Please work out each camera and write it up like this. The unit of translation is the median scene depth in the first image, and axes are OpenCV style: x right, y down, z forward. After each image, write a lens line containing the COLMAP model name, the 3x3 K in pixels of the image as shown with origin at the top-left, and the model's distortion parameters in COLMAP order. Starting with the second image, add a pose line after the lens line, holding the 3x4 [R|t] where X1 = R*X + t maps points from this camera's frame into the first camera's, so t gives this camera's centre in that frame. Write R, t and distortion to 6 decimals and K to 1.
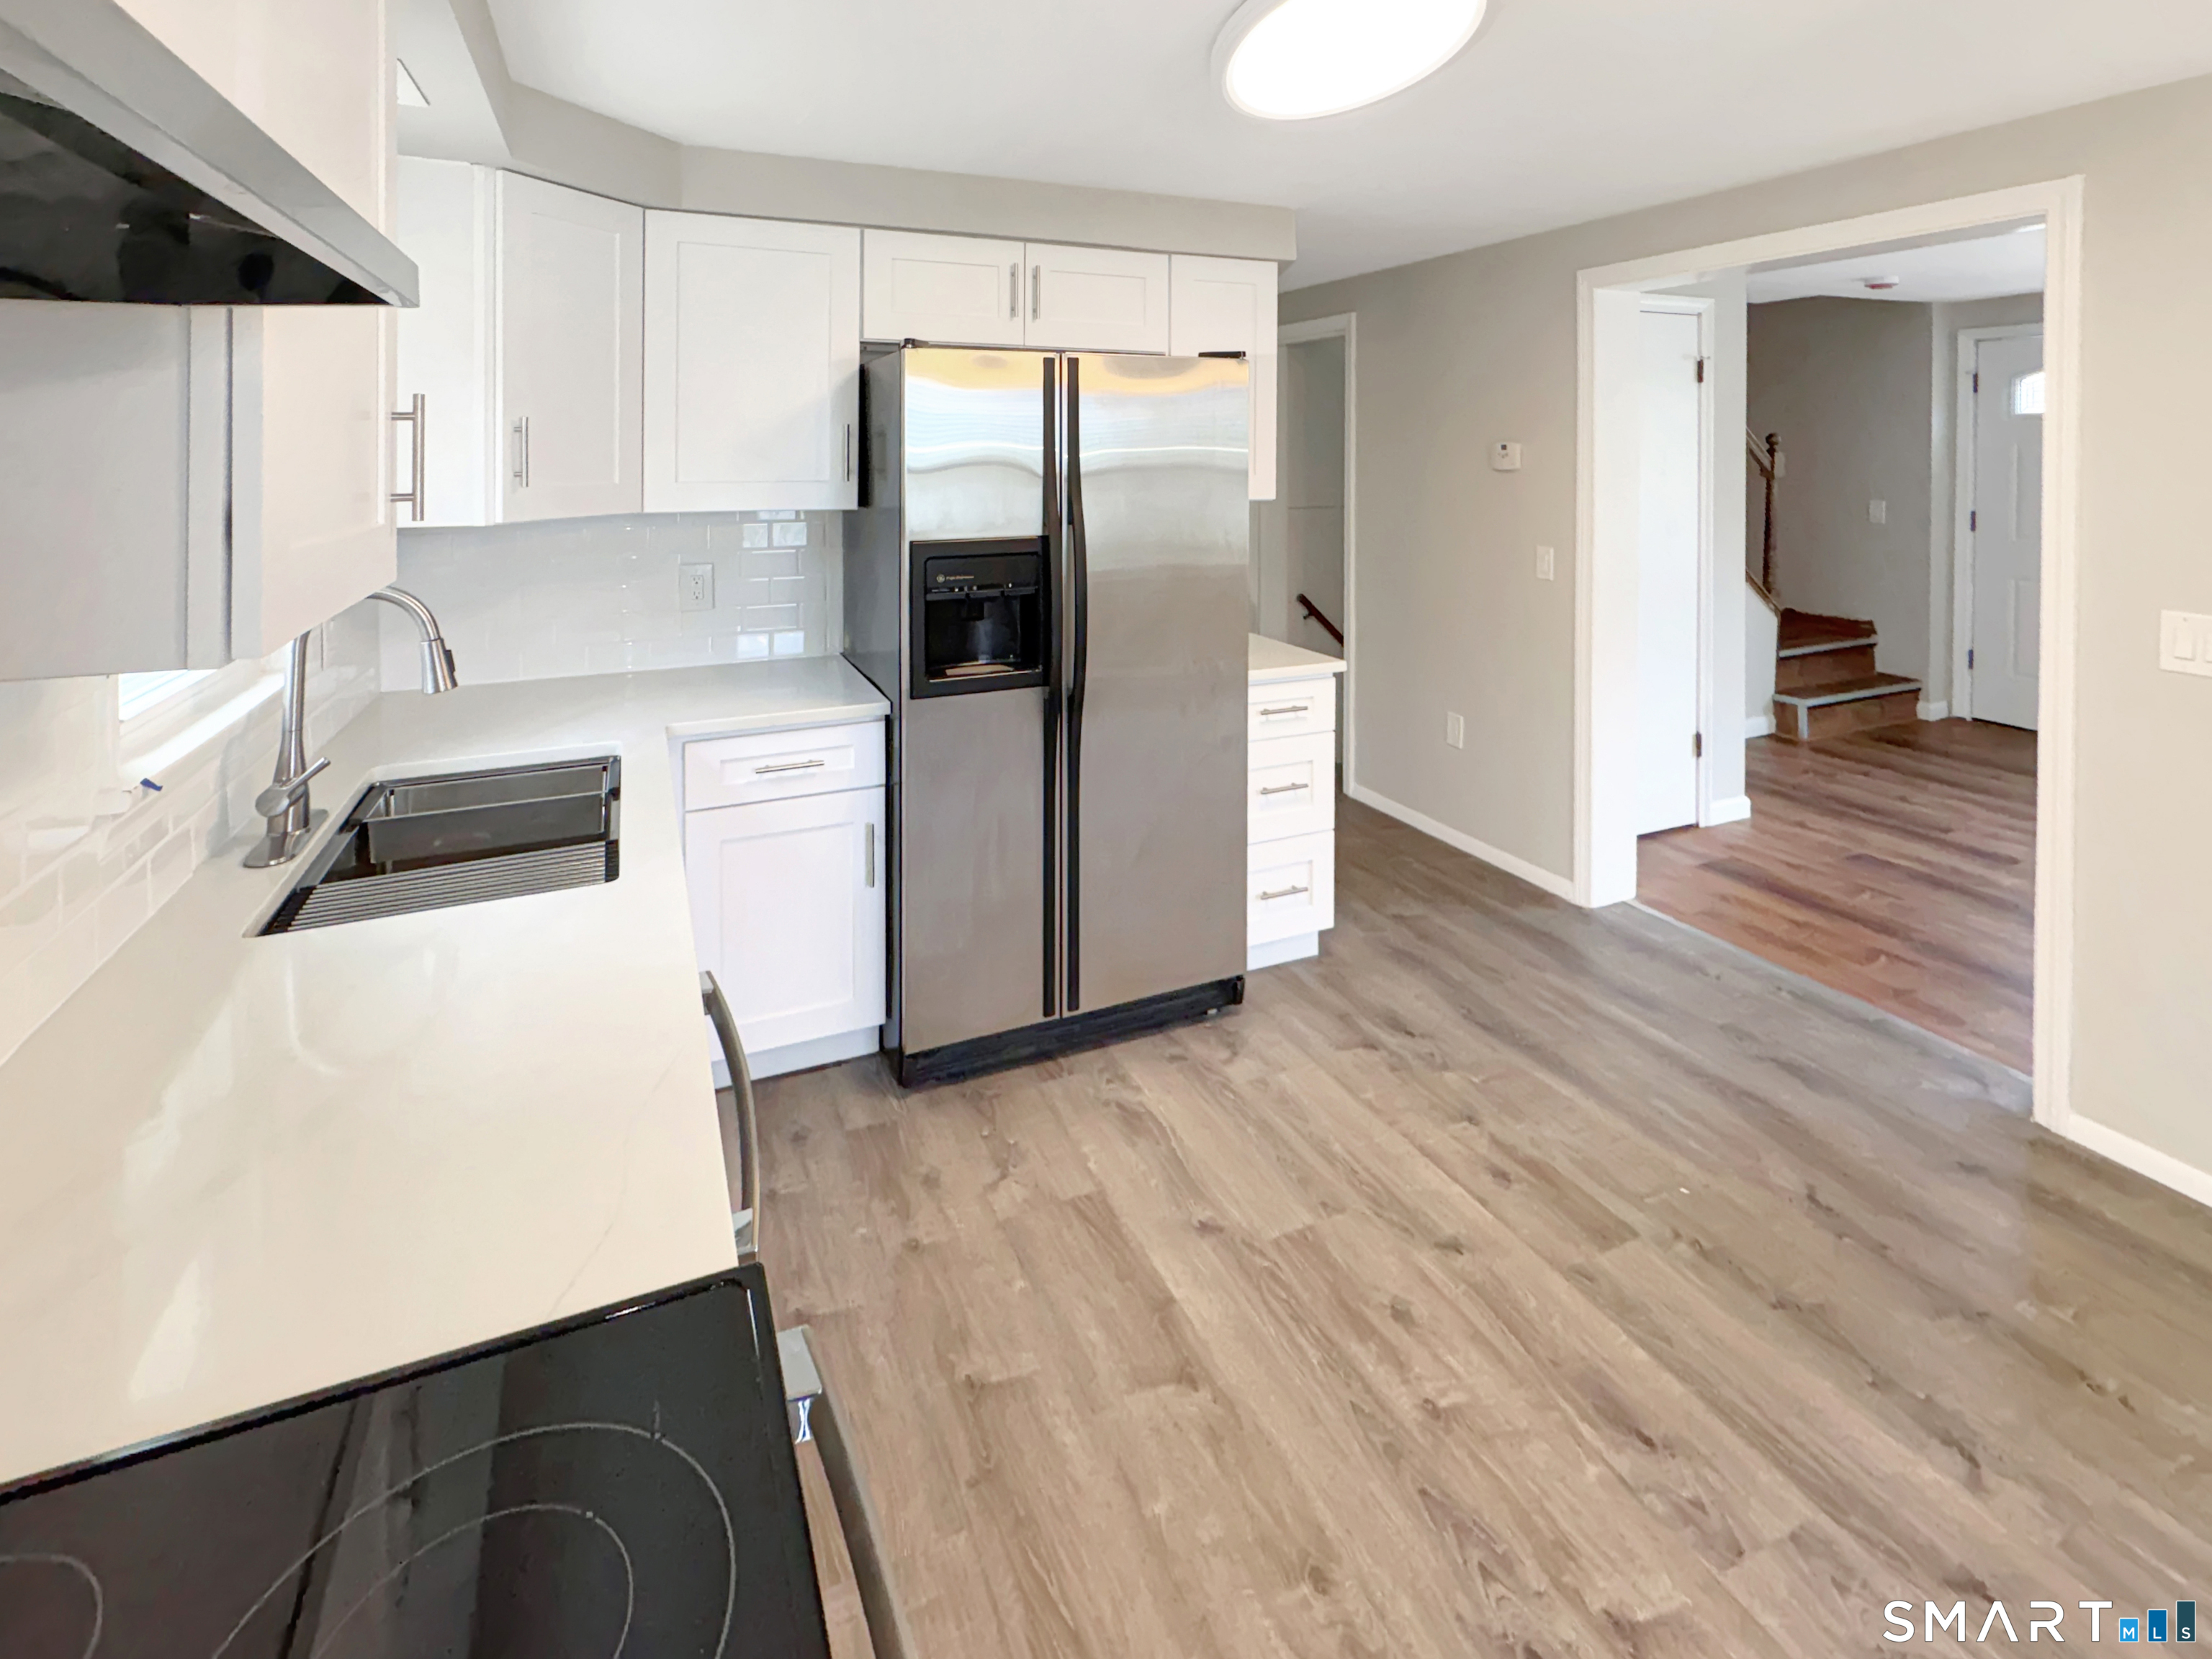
lens RADIAL K [[1005.3, 0, 1091.2], [0, 1005.3, 708.7], [0, 0, 1]] dist [0.000208, 0.000119]
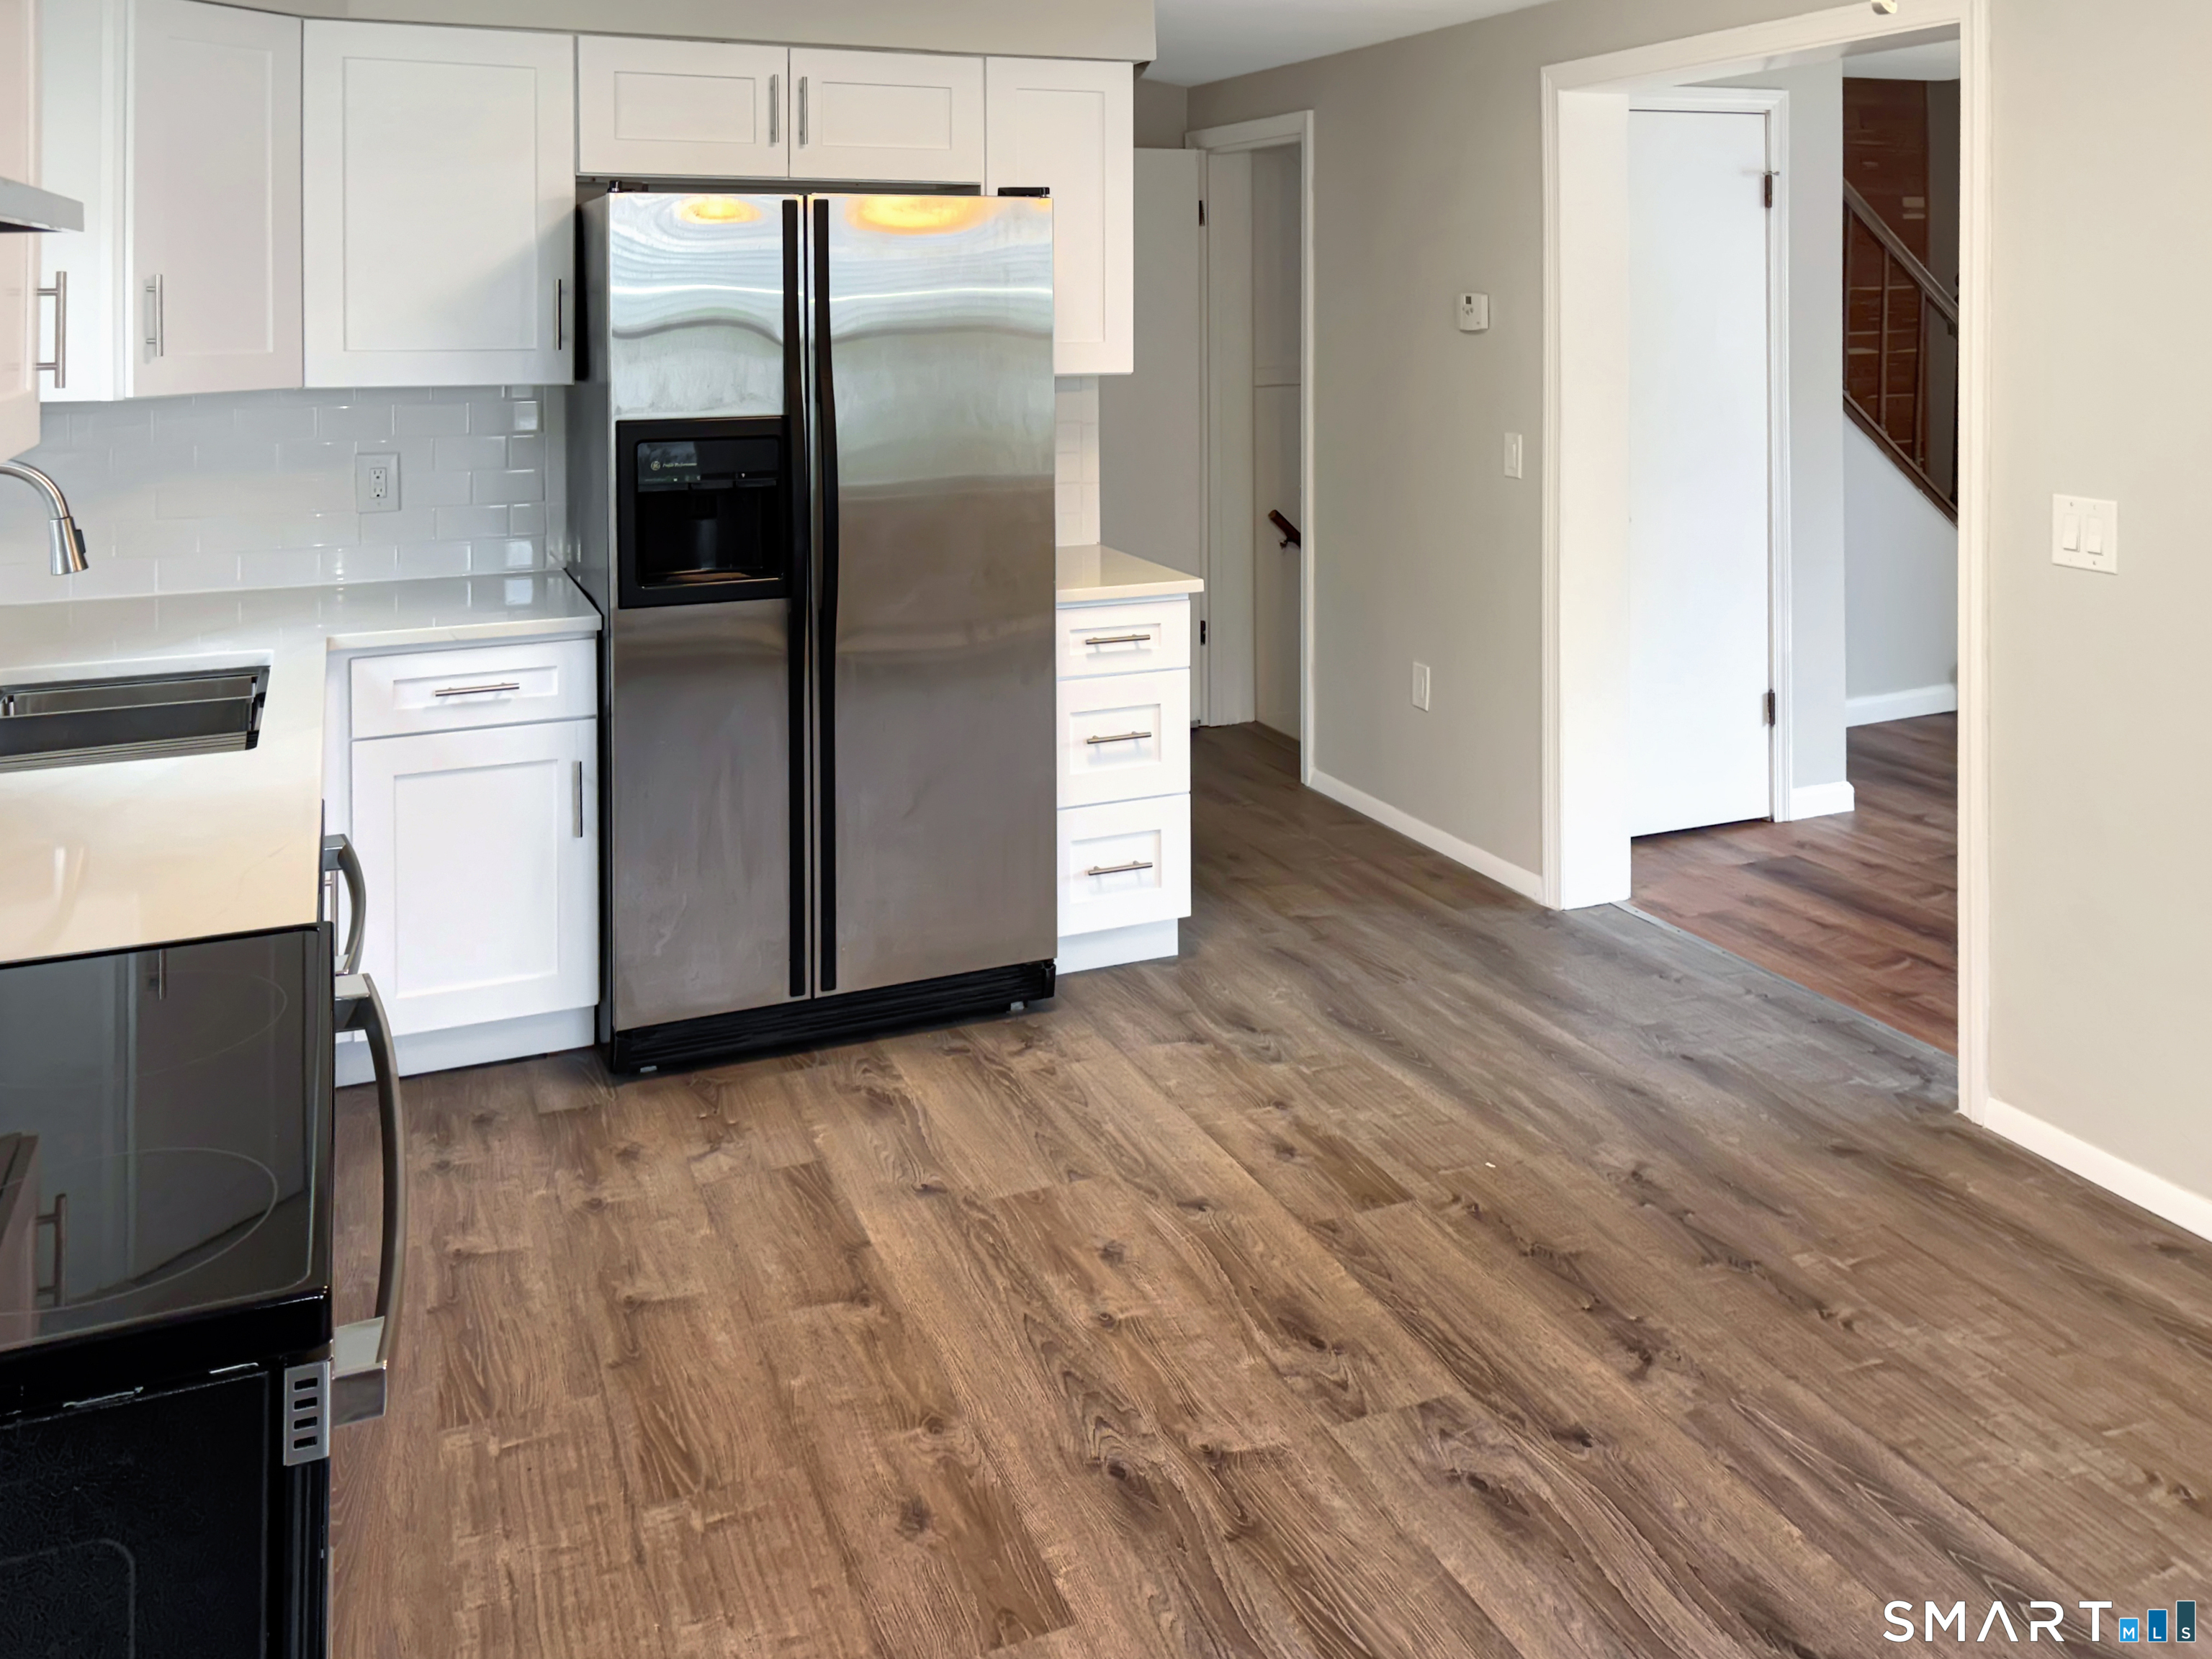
lens RADIAL K [[1744.9, 0, 1115.9], [0, 1744.9, 747.4], [0, 0, 1]] dist [0.117607, -0.224066]
pose [[0.999790, 0.000636, -0.020495, 0.279051], [-0.000601, 0.999998, 0.001696, 0.109310], [0.020496, -0.001683, 0.999789, -0.493394]]
